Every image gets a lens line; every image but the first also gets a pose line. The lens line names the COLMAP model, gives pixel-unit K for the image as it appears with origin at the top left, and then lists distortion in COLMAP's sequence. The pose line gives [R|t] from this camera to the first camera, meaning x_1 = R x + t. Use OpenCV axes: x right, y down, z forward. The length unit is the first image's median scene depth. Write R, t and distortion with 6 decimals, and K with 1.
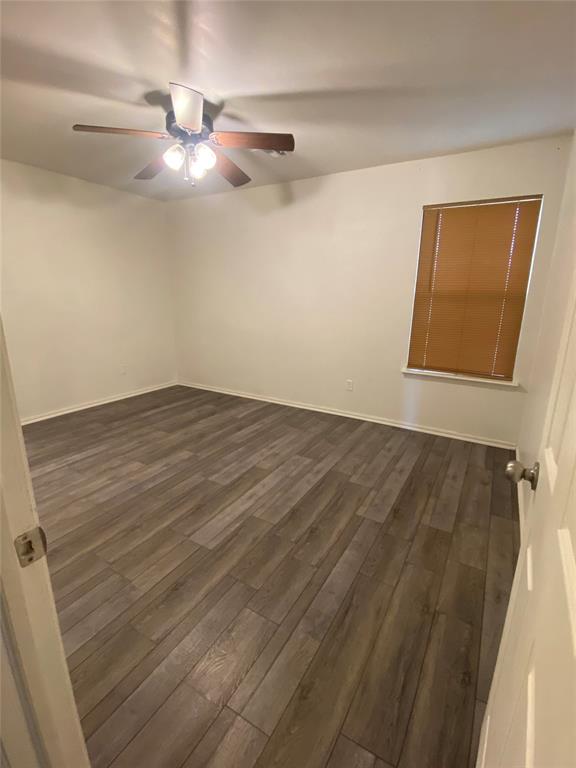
lens RADIAL K [[354.7, 0, 287.5], [0, 354.7, 383.6], [0, 0, 1]] dist [-0.006028, -0.009209]
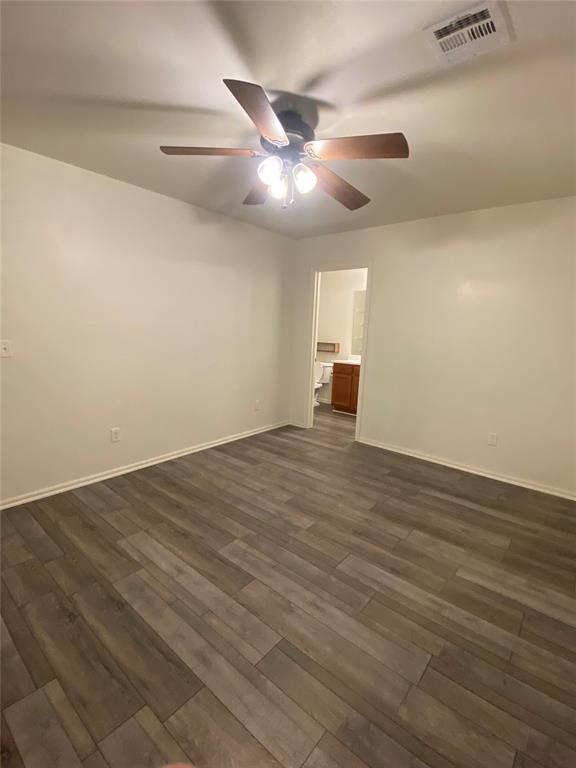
lens RADIAL K [[354.7, 0, 291.5], [0, 354.7, 380.6], [0, 0, 1]] dist [-0.006028, -0.009209]
pose [[-0.151455, 0.142330, -0.978163, 0.525377], [-0.290389, 0.939506, 0.181668, -0.280037], [0.944847, 0.311562, -0.100962, 1.049072]]
